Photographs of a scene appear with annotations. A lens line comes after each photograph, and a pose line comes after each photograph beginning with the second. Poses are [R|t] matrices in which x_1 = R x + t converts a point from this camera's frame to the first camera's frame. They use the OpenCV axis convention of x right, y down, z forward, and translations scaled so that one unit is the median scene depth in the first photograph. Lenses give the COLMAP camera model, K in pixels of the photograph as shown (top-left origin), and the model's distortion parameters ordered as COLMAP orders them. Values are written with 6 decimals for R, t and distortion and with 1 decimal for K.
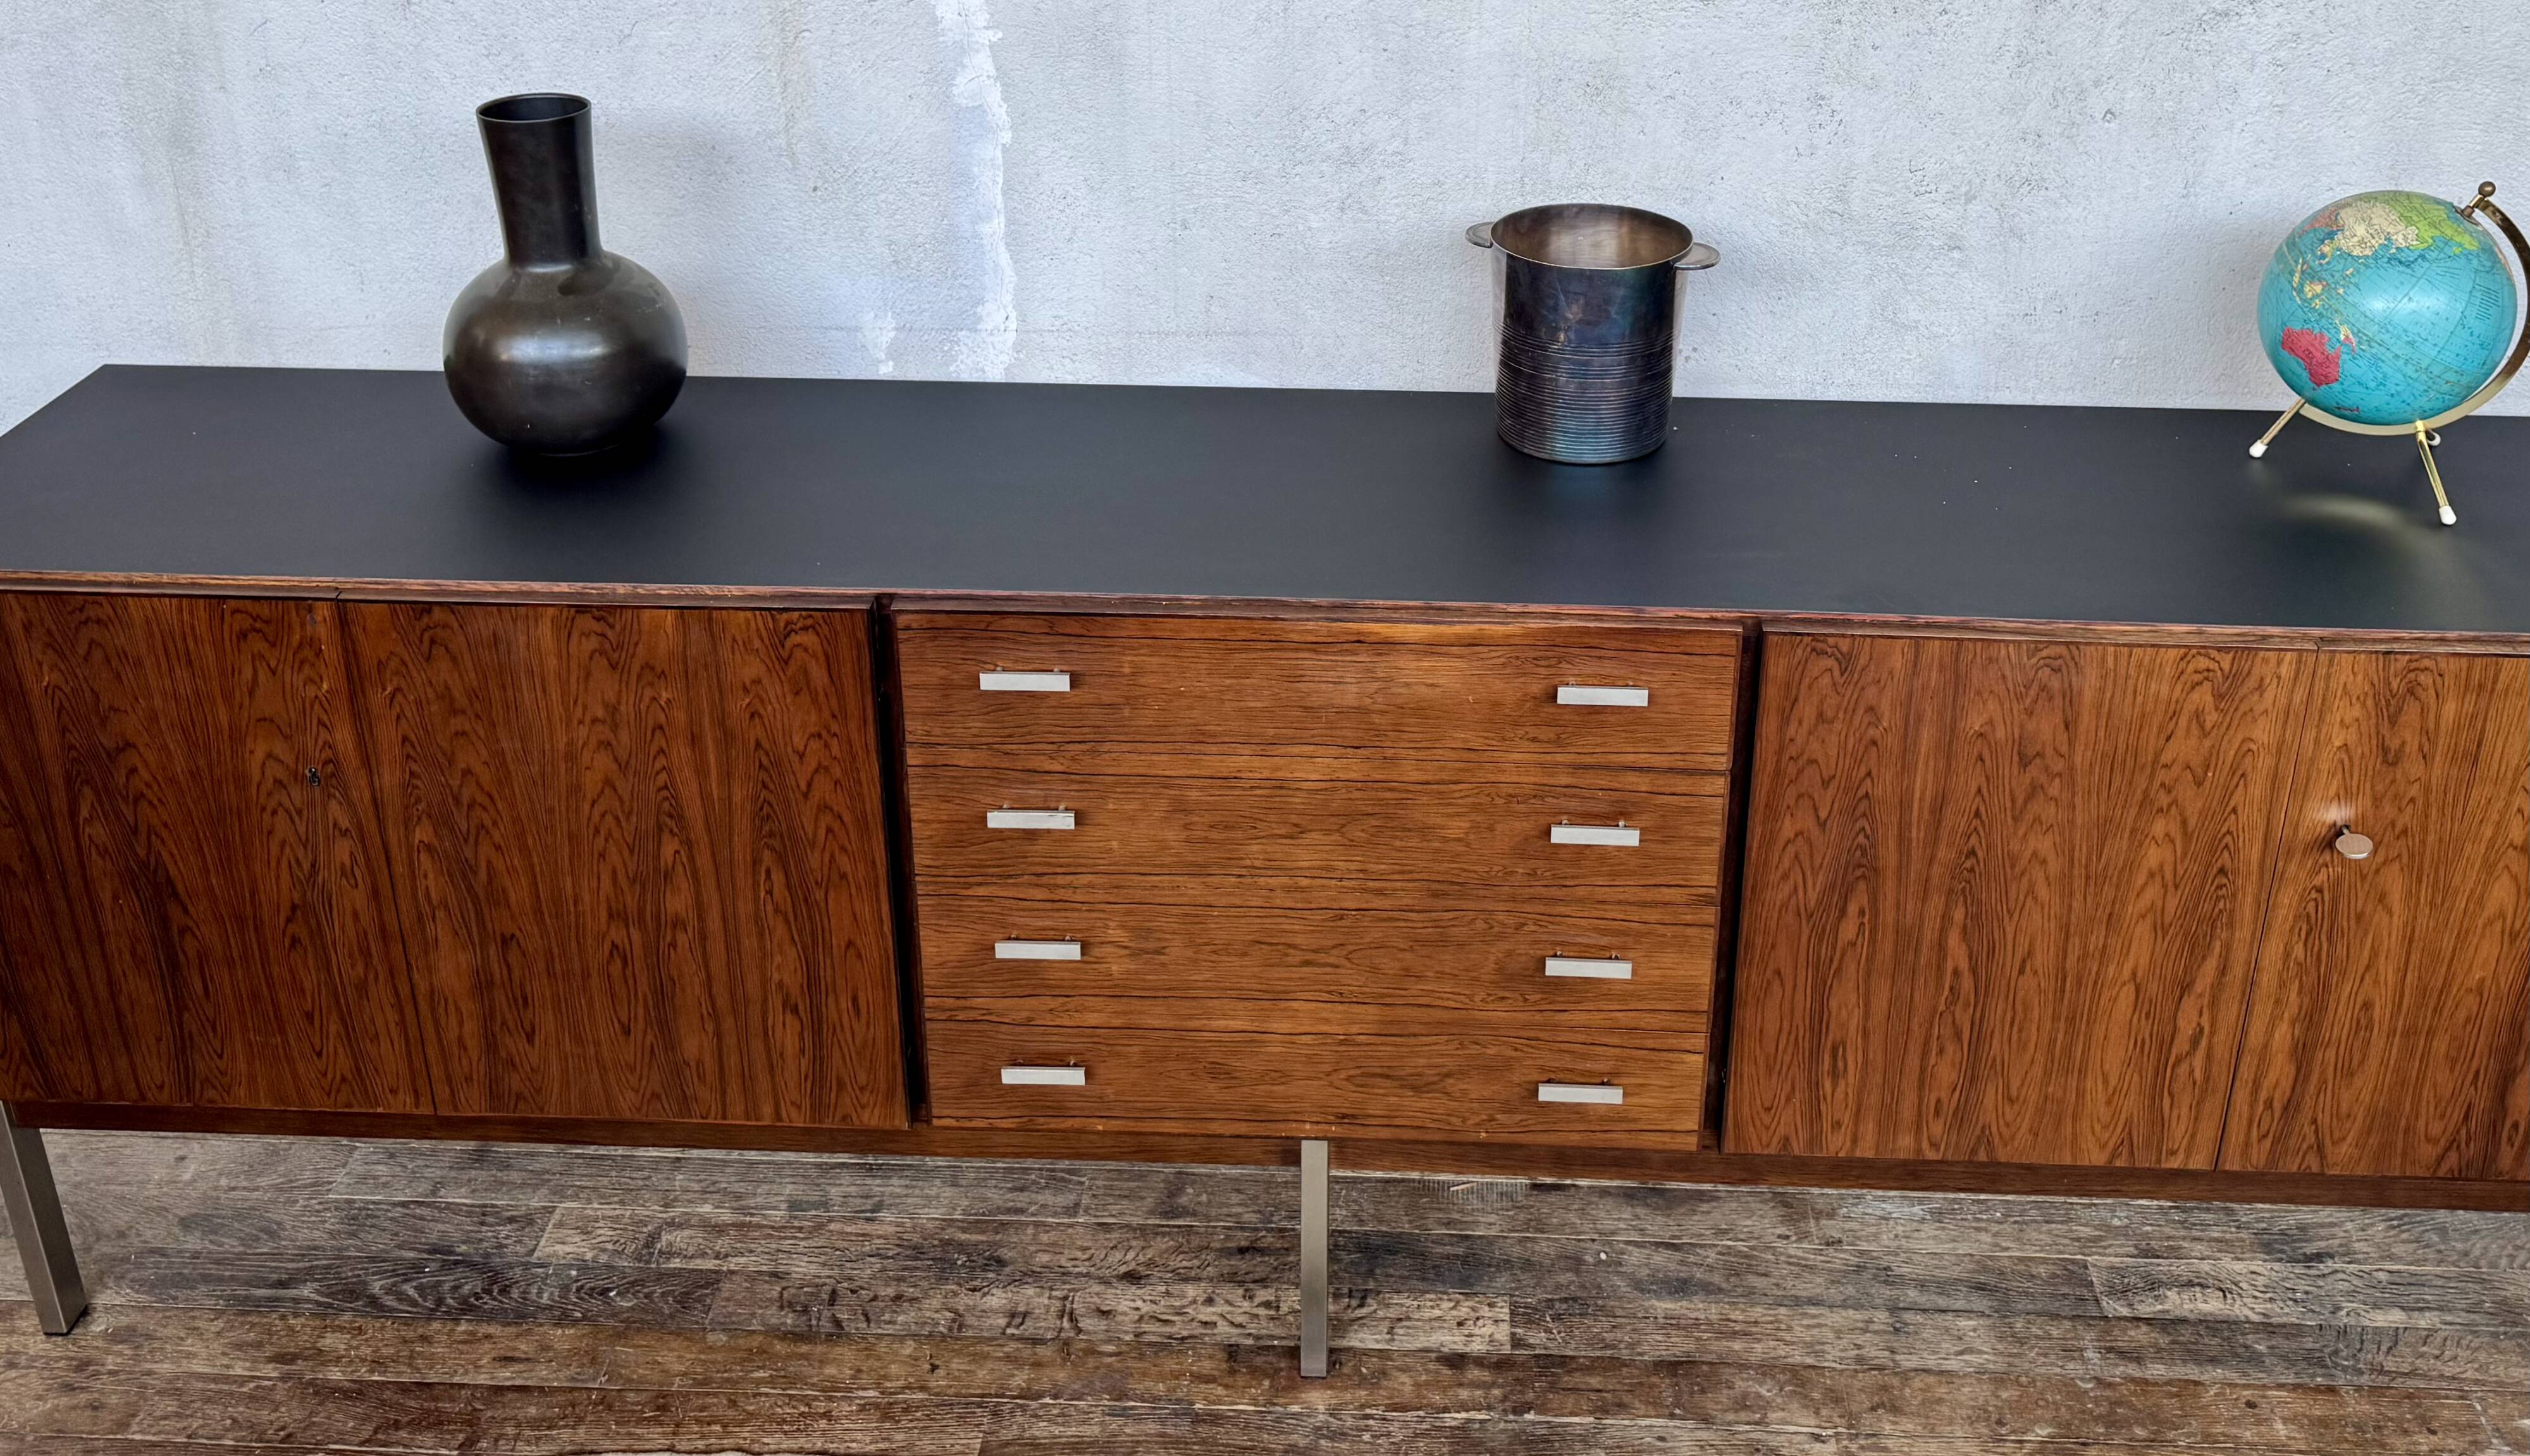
lens RADIAL K [[2277.7, 0, 1351.2], [0, 2277.7, 439.1], [0, 0, 1]] dist [0.102509, -0.193262]
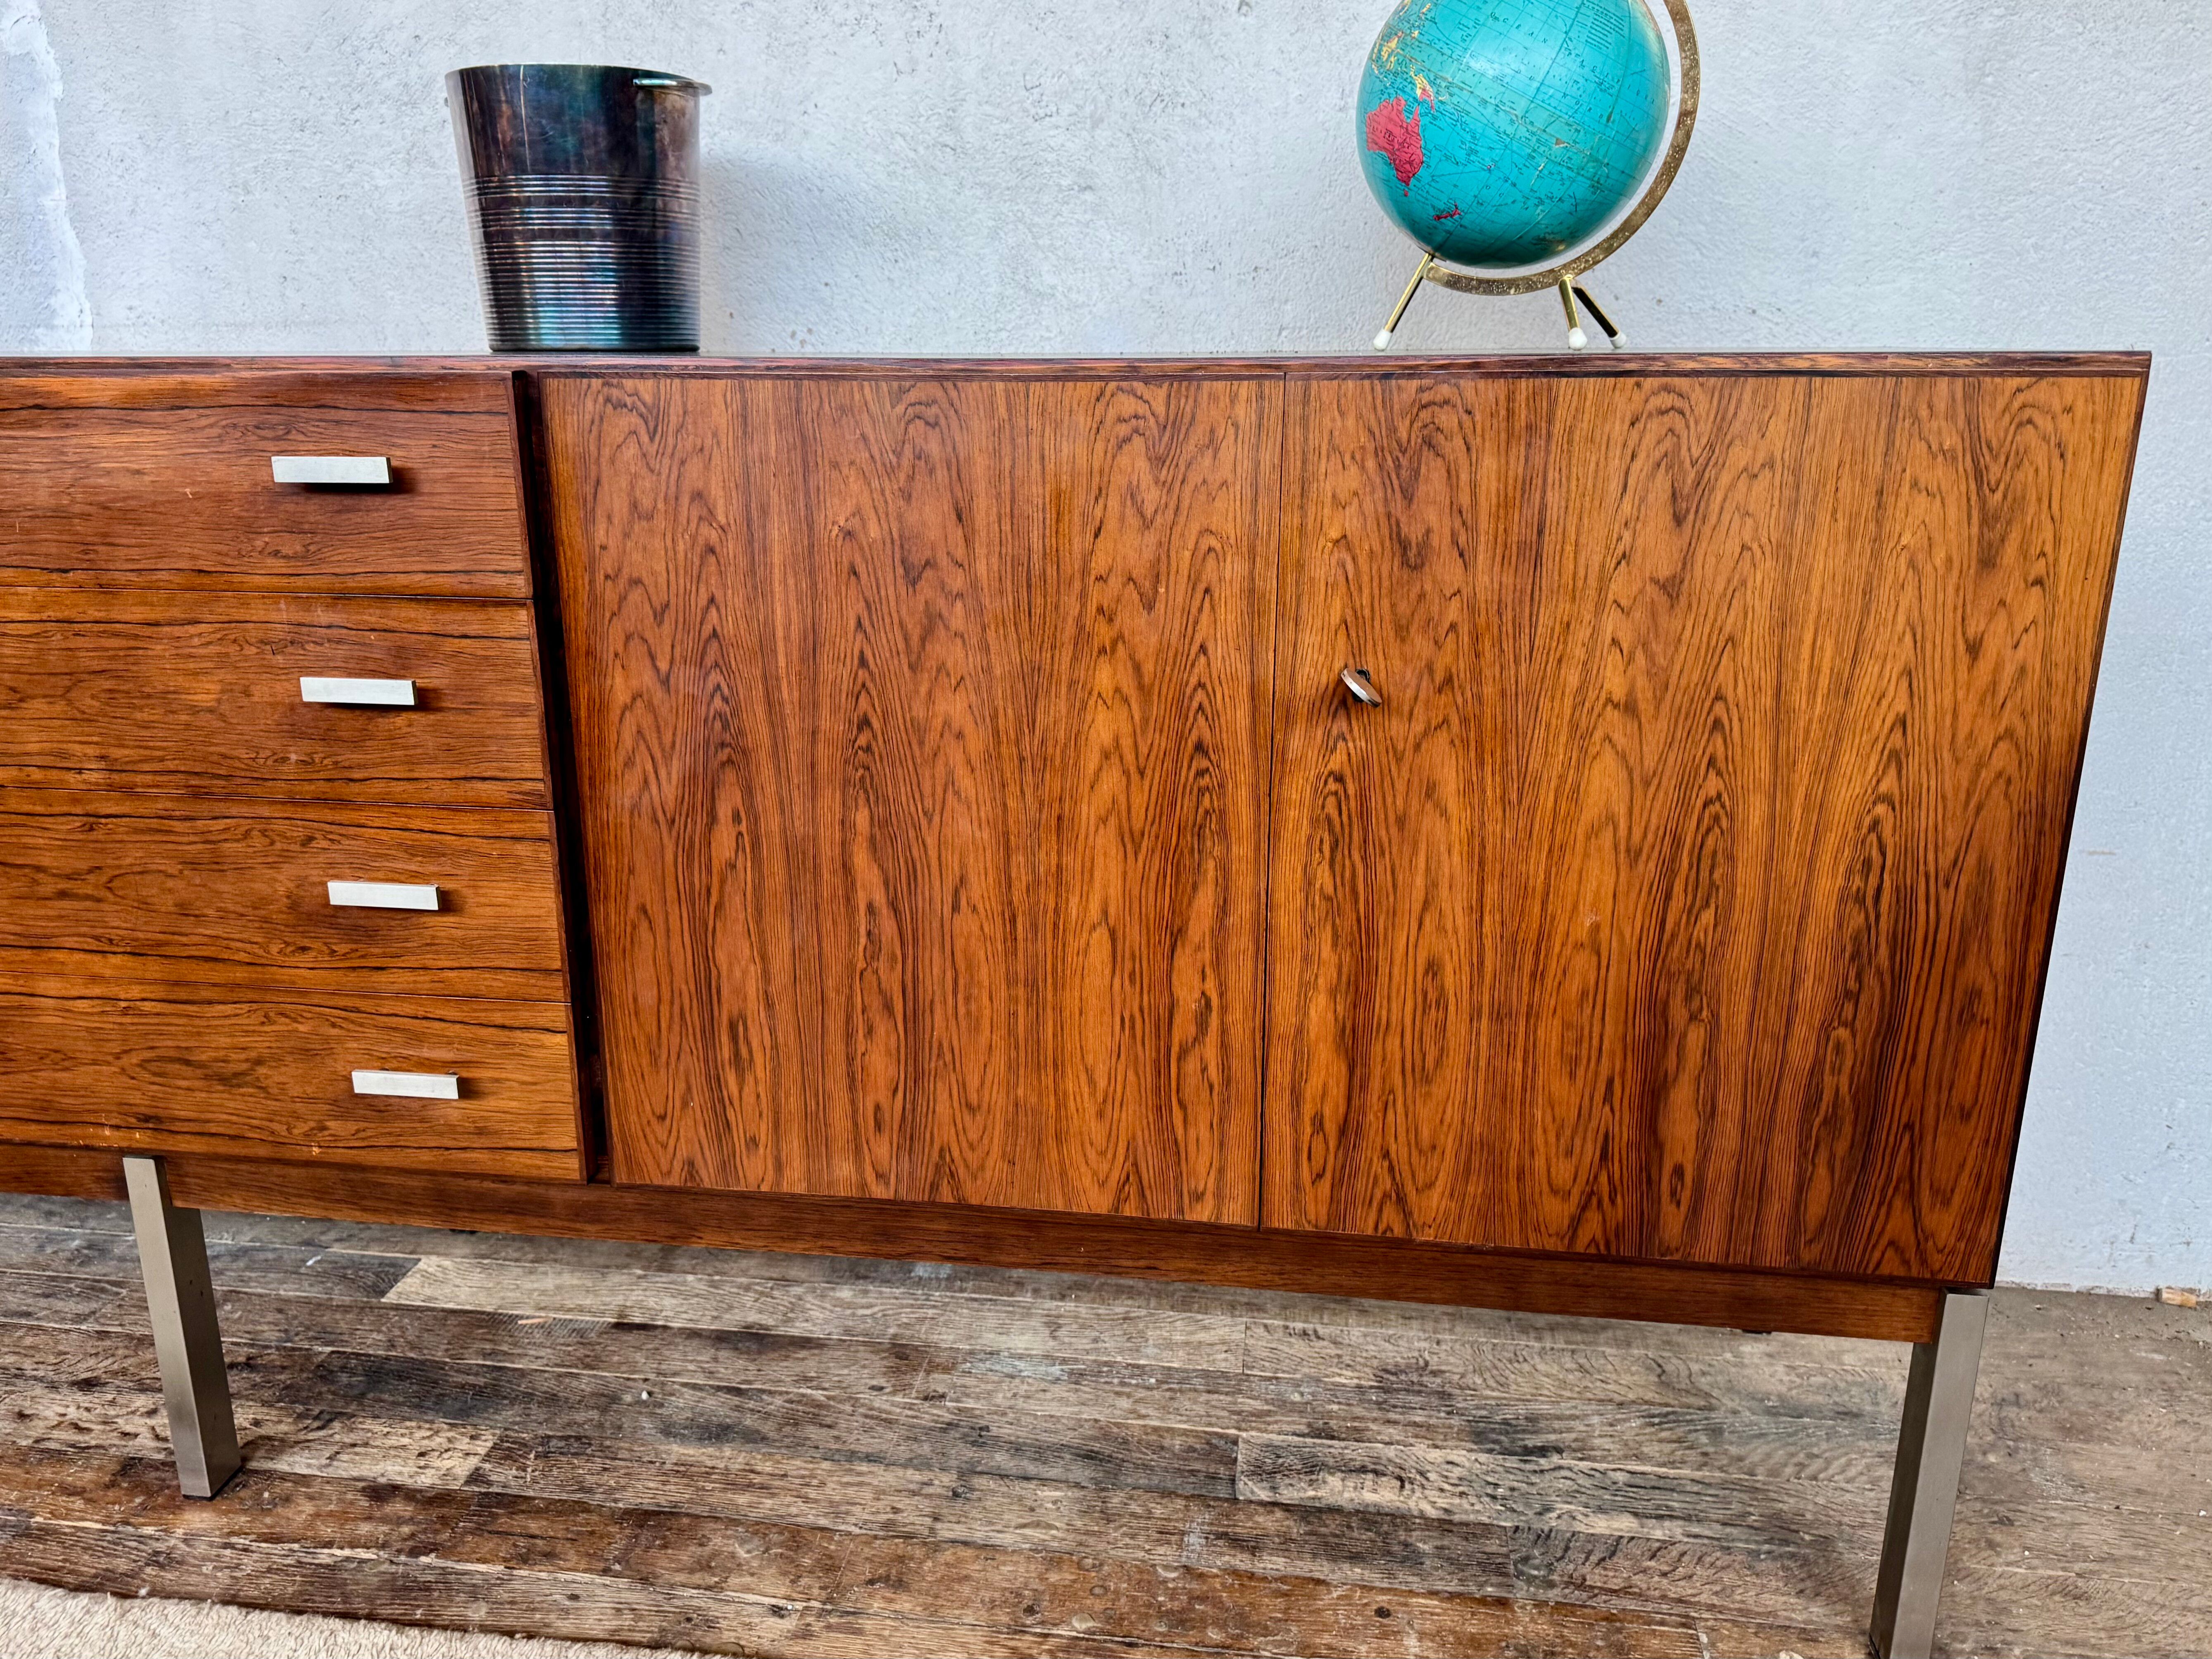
lens RADIAL K [[1641.9, 0, 1063.4], [0, 1641.9, 826.9], [0, 0, 1]] dist [0.180179, -0.356328]
pose [[0.993819, 0.020694, -0.109069, 0.372496], [-0.035027, 0.990739, -0.131188, 0.266551], [0.105344, 0.134197, 0.985339, 0.470408]]
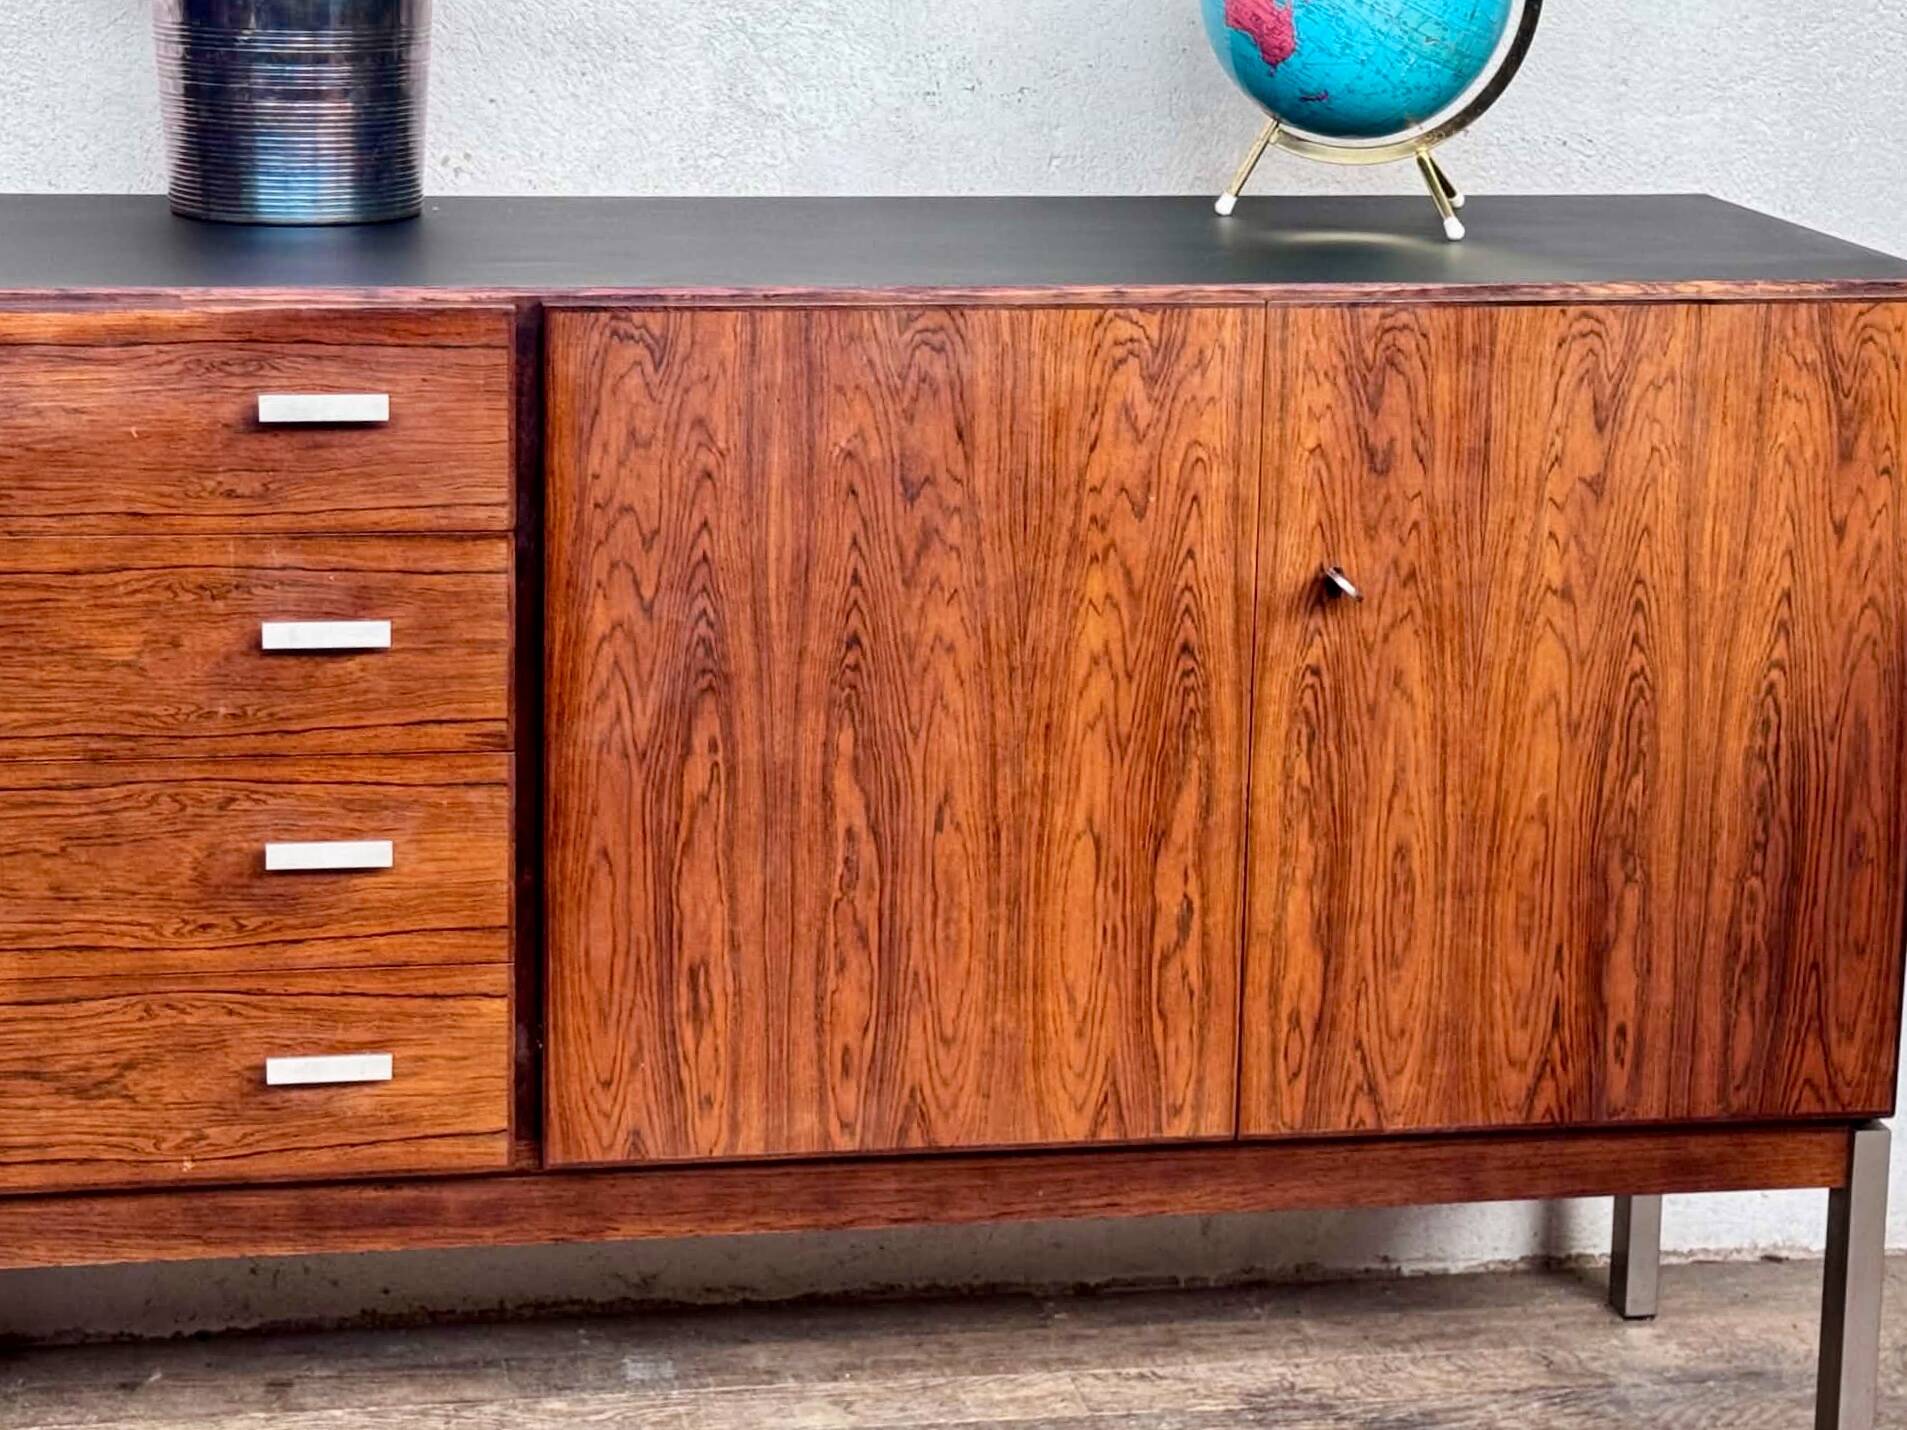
lens RADIAL K [[4328.2, 0, 928.9], [0, 4328.2, 709.3], [0, 0, 1]] dist [0.142862, 0.083824]
pose [[0.976073, -0.037805, 0.214130, 0.001853], [0.075691, 0.982254, -0.171606, 0.415025], [-0.203843, 0.183708, 0.961613, -0.289996]]
